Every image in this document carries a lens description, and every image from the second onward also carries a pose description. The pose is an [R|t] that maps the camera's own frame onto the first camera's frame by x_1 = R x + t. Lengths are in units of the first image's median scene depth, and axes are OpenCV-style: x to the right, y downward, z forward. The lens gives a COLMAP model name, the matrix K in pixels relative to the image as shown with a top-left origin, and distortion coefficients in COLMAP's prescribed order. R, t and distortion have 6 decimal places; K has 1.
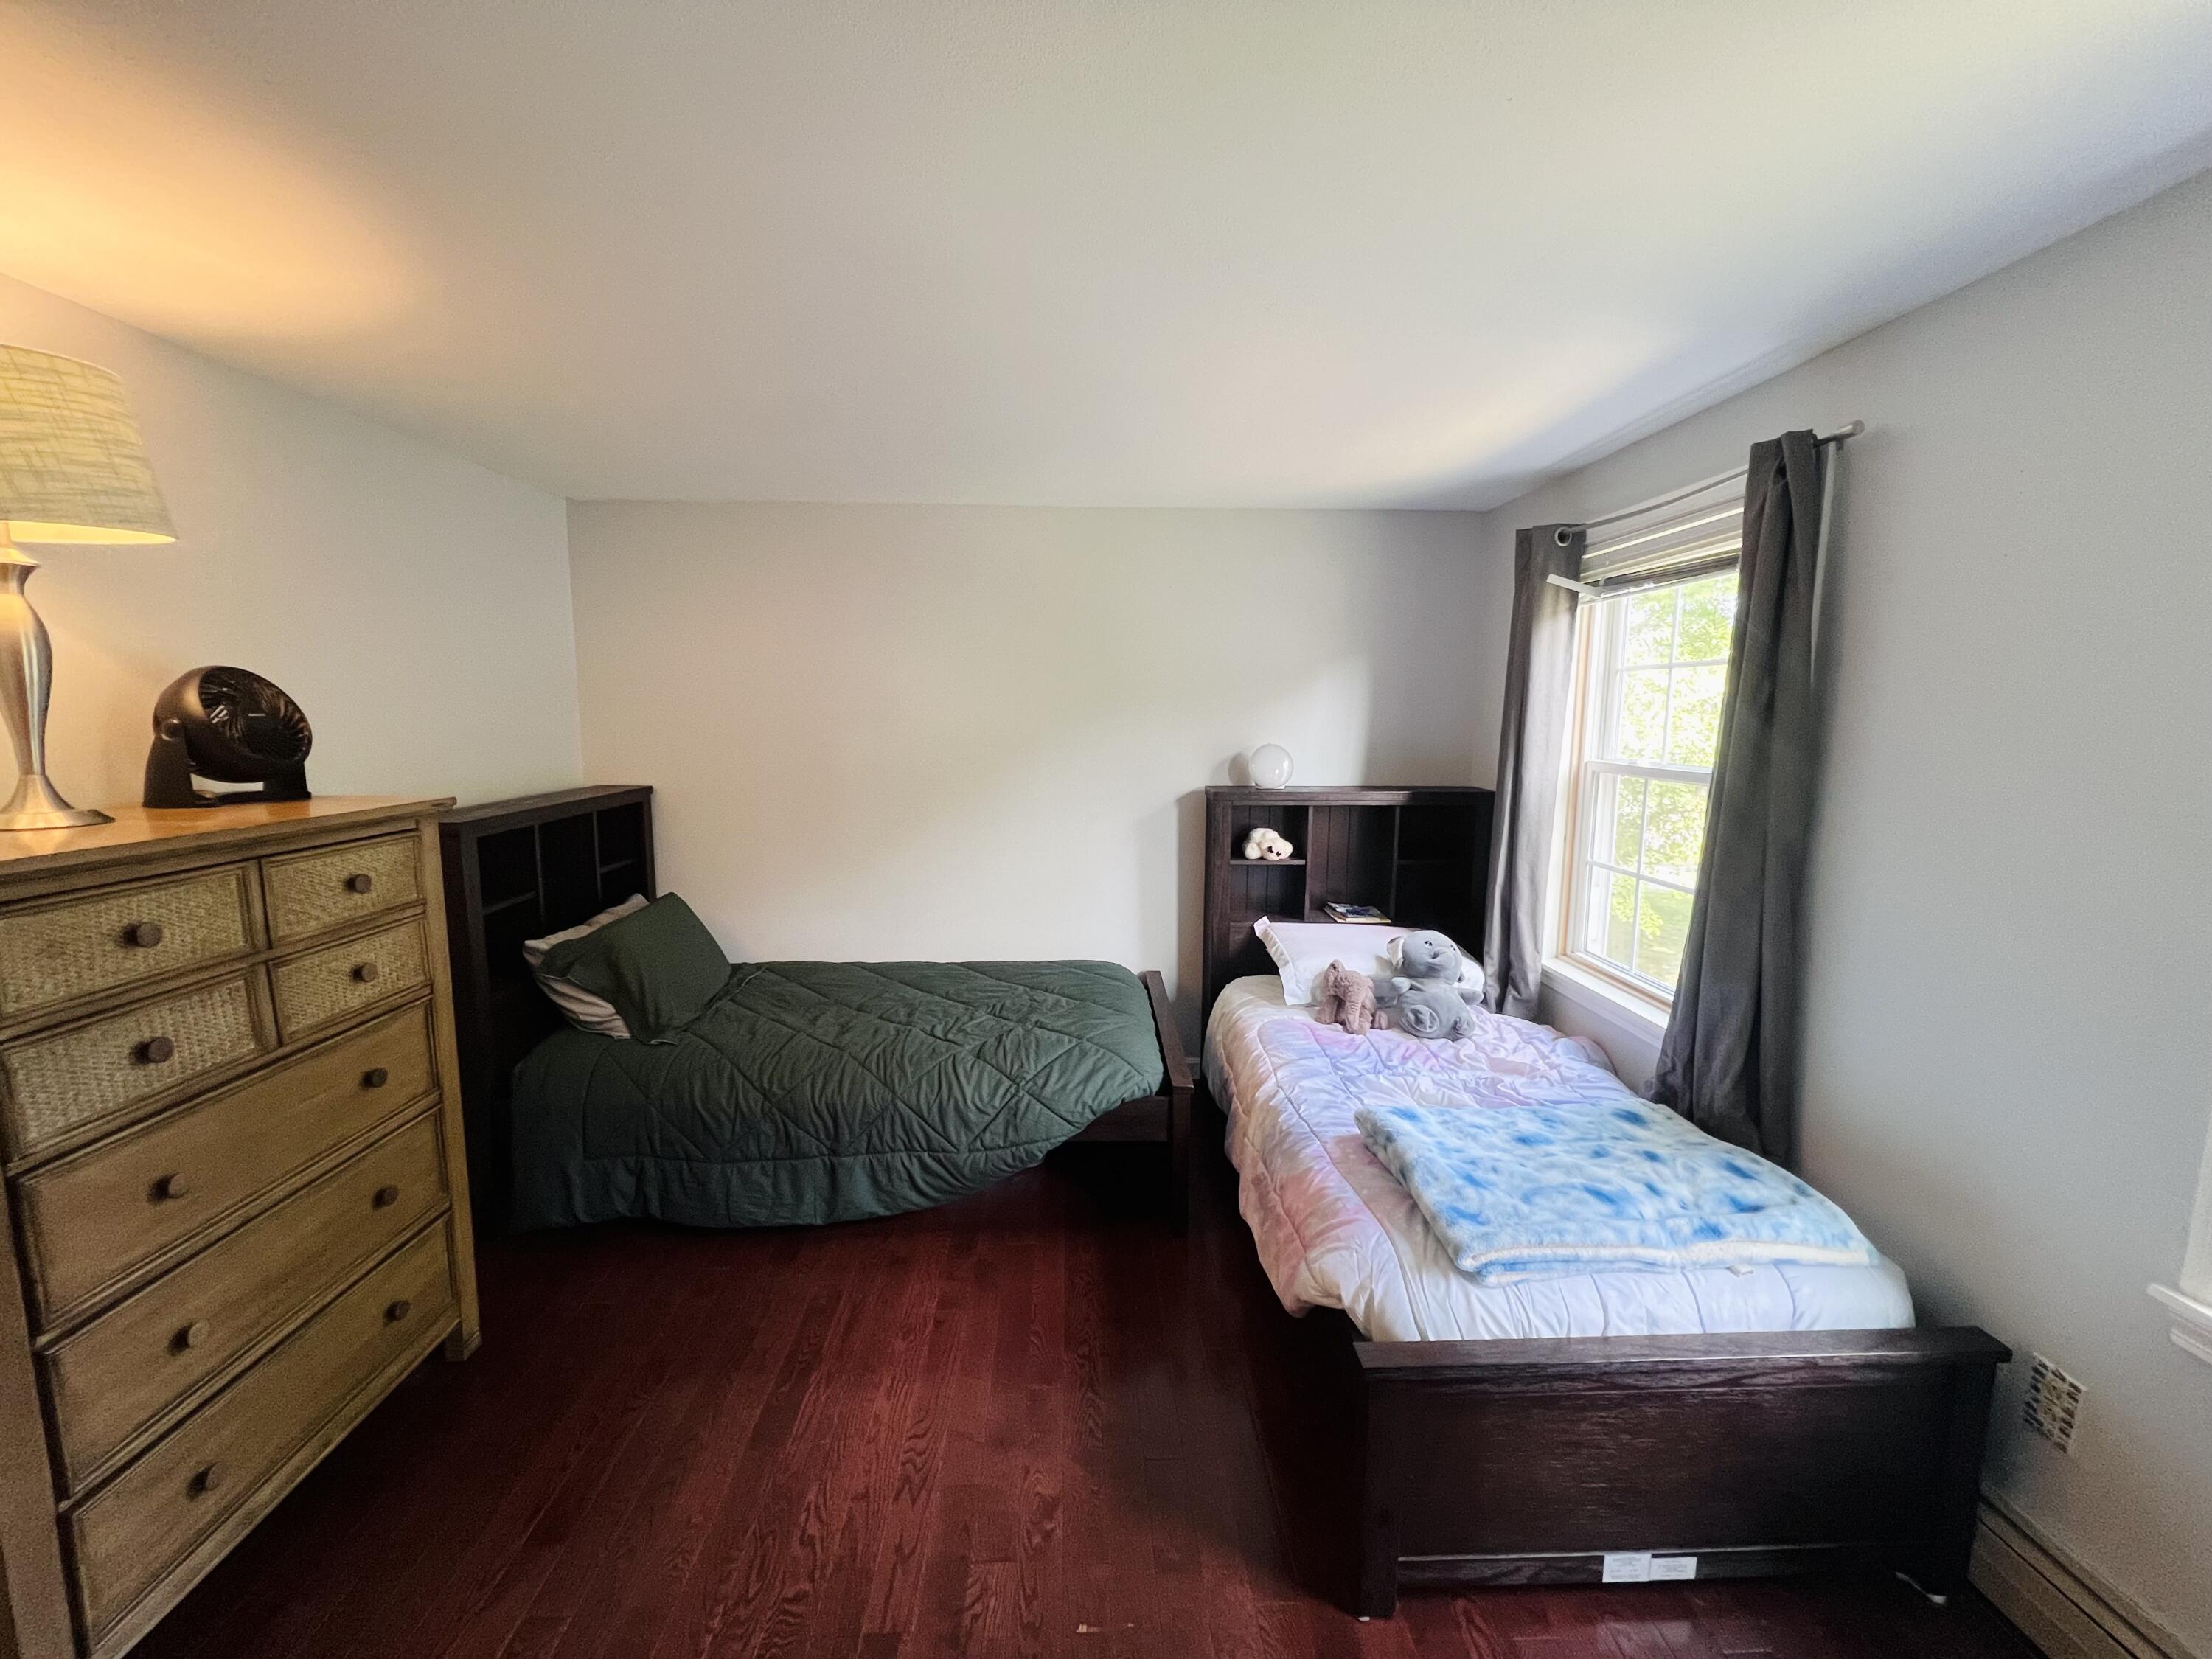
lens RADIAL K [[898.0, 0, 1106.0], [0, 898.0, 829.5], [0, 0, 1]] dist [-0.000267, -0.000214]
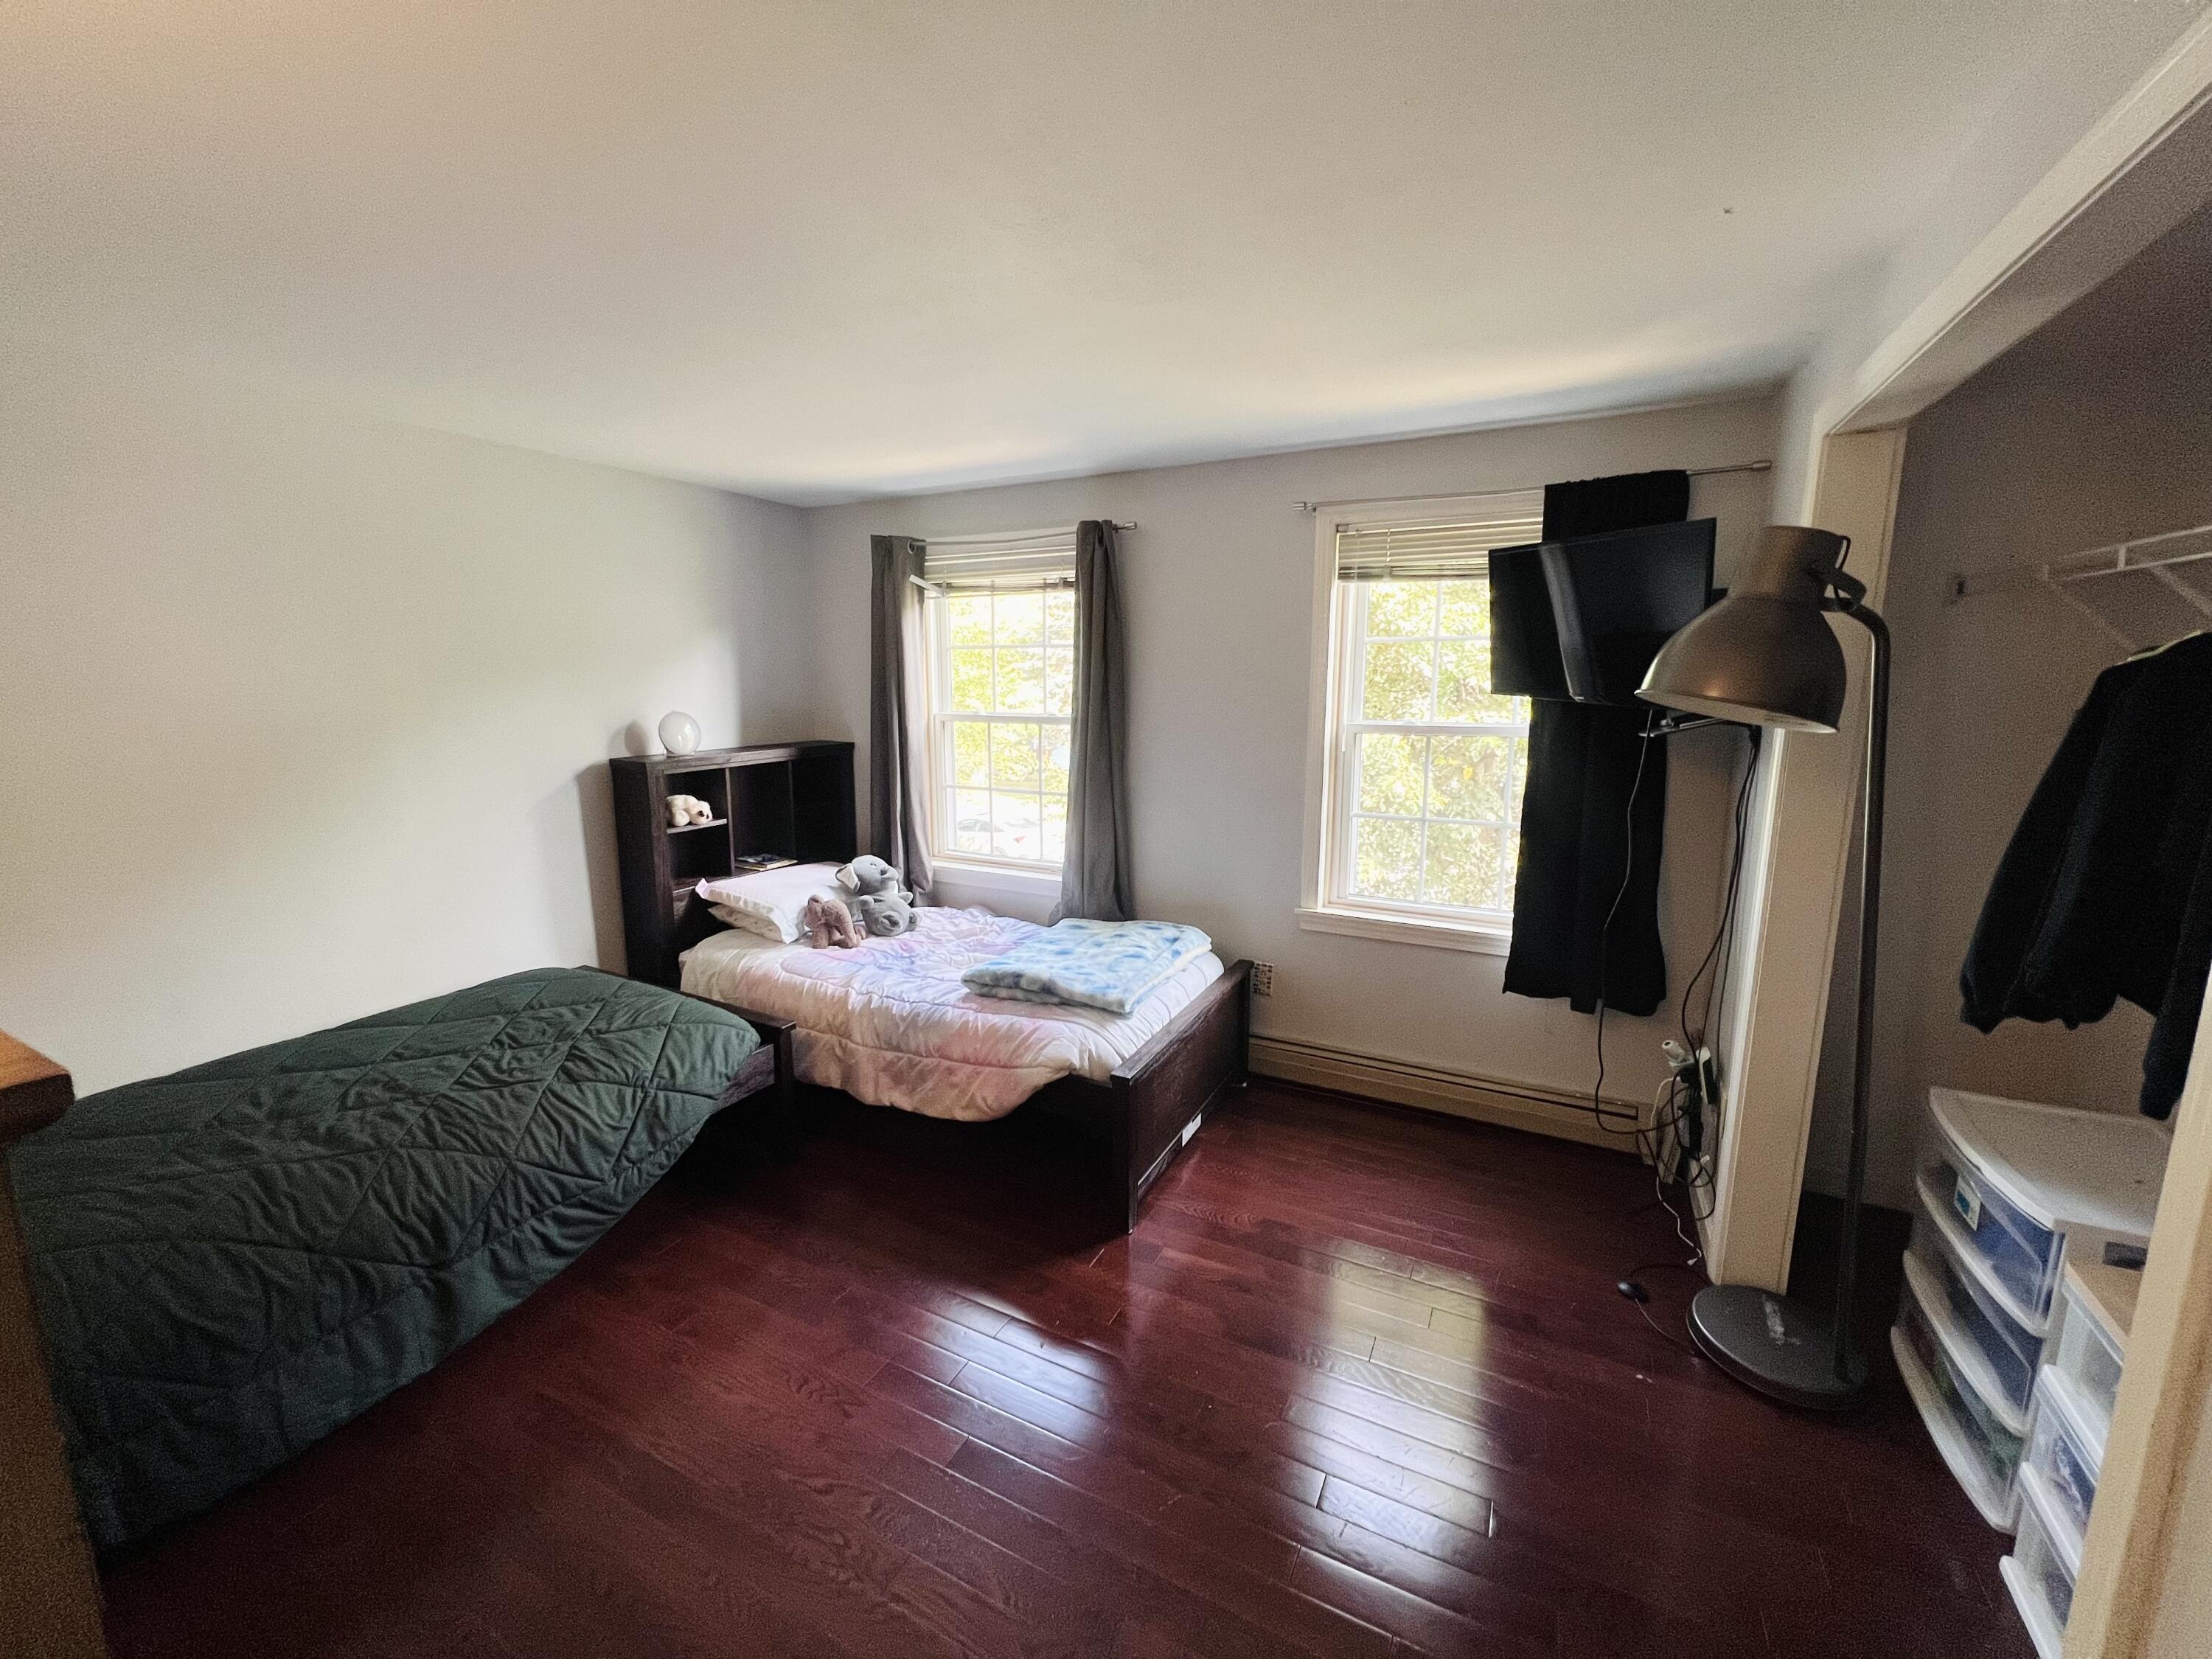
lens RADIAL K [[888.7, 0, 1106.0], [0, 888.7, 829.5], [0, 0, 1]] dist [0.000038, 0.000106]
pose [[0.485724, -0.156308, 0.860023, -0.613538], [0.118295, 0.986585, 0.112500, -0.025633], [-0.866071, 0.047092, 0.497698, 0.112581]]
